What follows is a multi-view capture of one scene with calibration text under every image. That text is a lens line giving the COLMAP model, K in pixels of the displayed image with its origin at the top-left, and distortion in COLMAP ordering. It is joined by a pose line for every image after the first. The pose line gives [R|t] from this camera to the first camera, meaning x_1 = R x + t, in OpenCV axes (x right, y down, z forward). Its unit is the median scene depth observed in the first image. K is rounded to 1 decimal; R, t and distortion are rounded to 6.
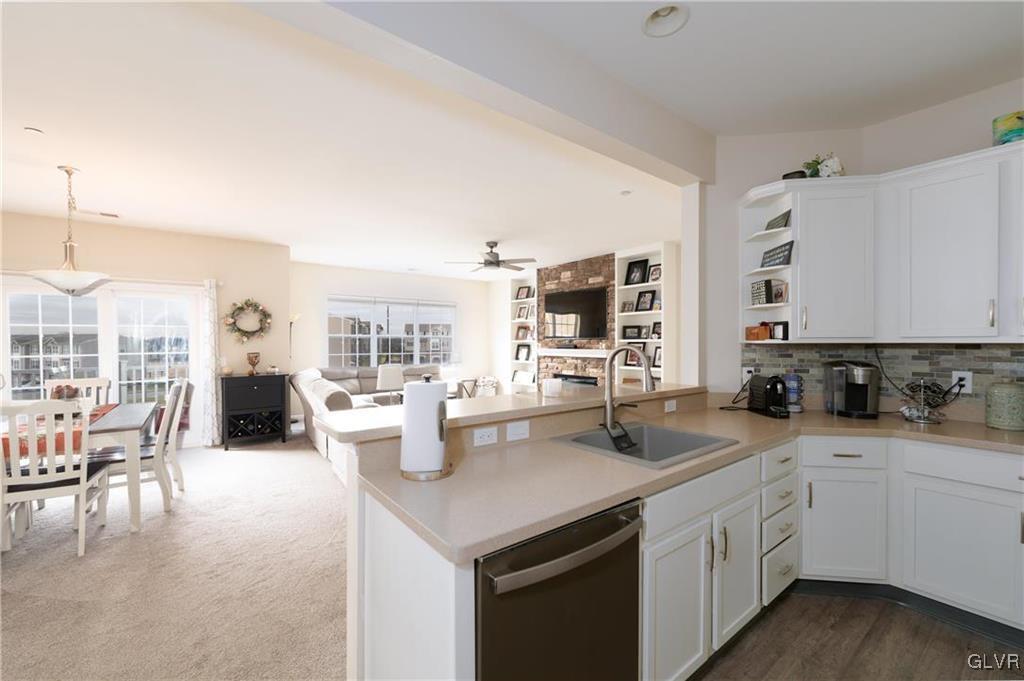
lens RADIAL K [[418.0, 0, 508.9], [0, 418.0, 344.6], [0, 0, 1]] dist [0.000459, 0.000015]
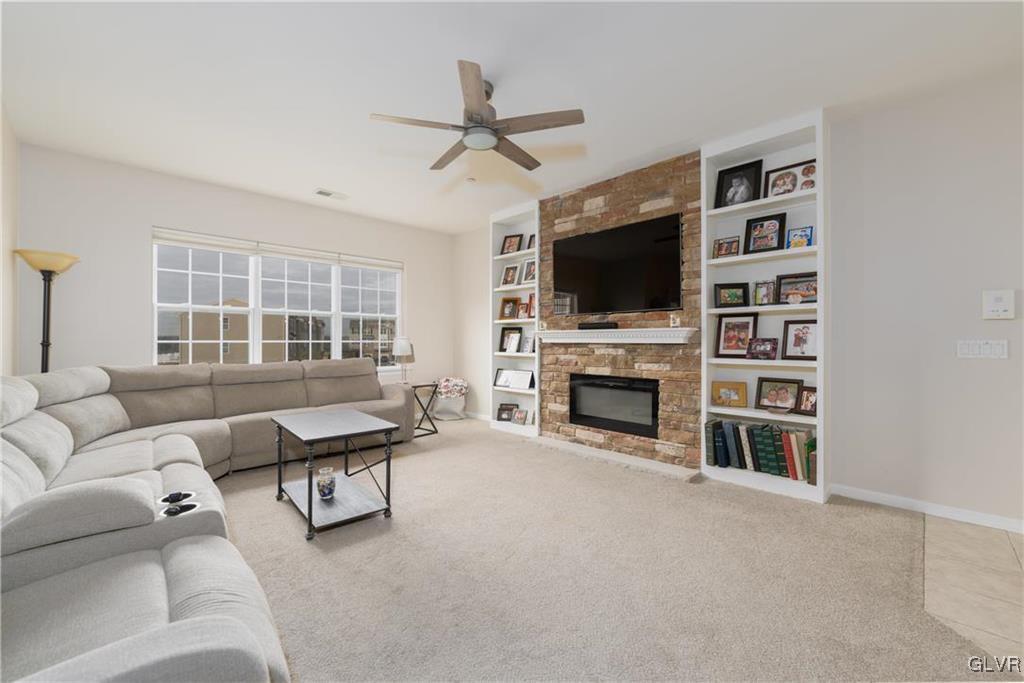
lens RADIAL K [[415.7, 0, 512.0], [0, 415.7, 341.5], [0, 0, 1]] dist [-0.000477, -0.000084]
pose [[0.992975, 0.000124, 0.118325, -0.052507], [0.000506, 0.999986, -0.005292, 0.033123], [-0.118324, 0.005314, 0.992961, 0.503190]]
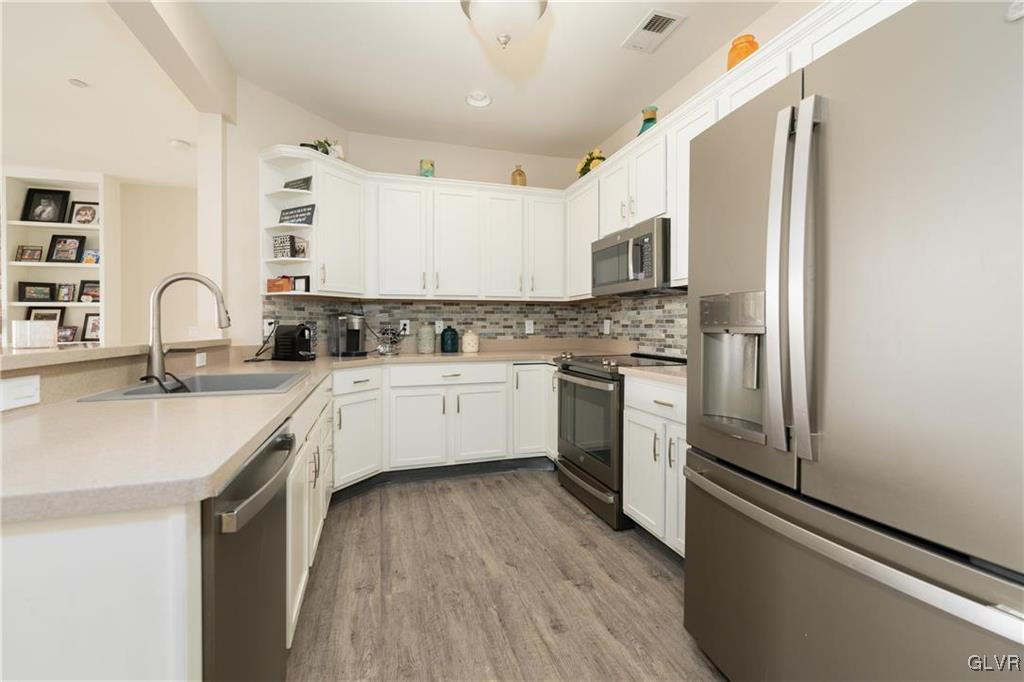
lens RADIAL K [[425.2, 0, 508.7], [0, 425.2, 327.4], [0, 0, 1]] dist [-0.001231, -0.000143]
pose [[0.351110, -0.004458, 0.936324, -0.084799], [0.009891, 0.999951, 0.001052, 0.035035], [-0.936282, 0.008892, 0.351136, 0.040474]]
